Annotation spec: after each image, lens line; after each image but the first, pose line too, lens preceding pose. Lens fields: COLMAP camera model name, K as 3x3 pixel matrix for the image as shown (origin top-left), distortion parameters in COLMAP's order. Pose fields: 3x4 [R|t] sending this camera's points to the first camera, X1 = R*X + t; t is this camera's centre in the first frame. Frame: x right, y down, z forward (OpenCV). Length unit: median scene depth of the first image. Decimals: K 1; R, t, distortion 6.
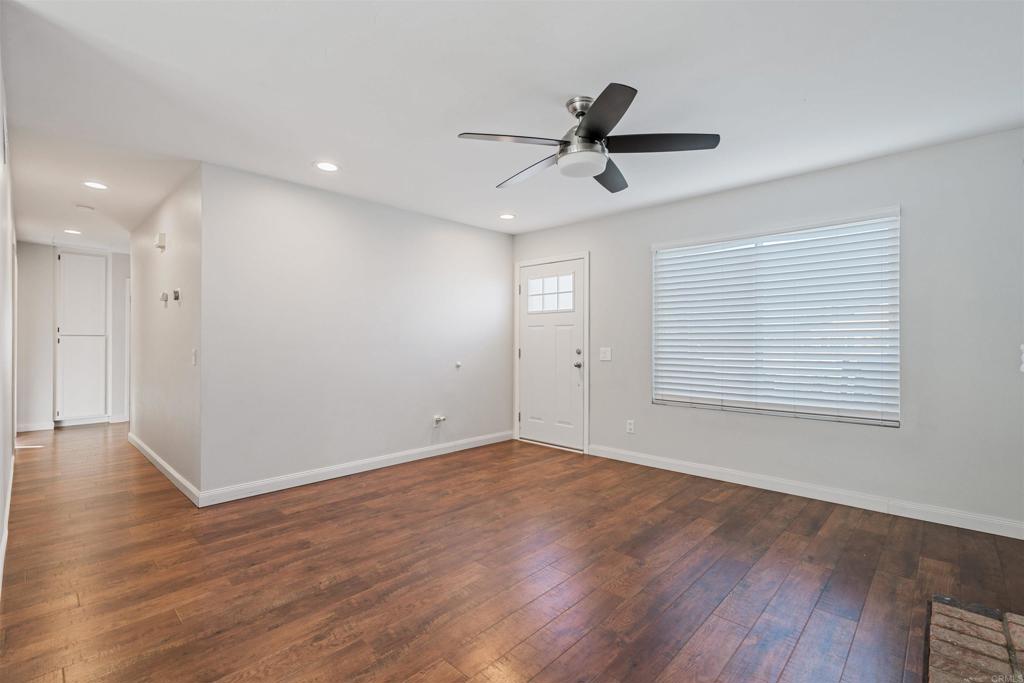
lens RADIAL K [[462.6, 0, 512.0], [0, 462.6, 341.5], [0, 0, 1]] dist [-0.003002, -0.000177]
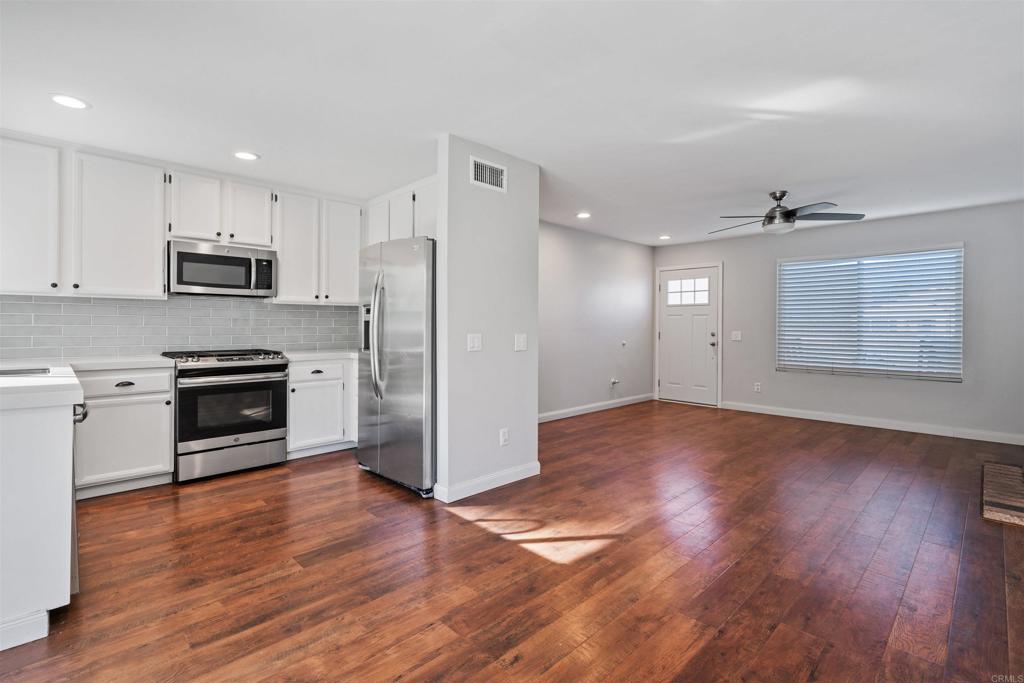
lens RADIAL K [[470.5, 0, 513.9], [0, 470.5, 334.4], [0, 0, 1]] dist [-0.000964, 0.000015]
pose [[0.999153, 0.003825, -0.040966, -0.393294], [-0.003022, 0.999803, 0.019625, -0.003733], [0.041033, -0.019484, 0.998968, -0.426039]]
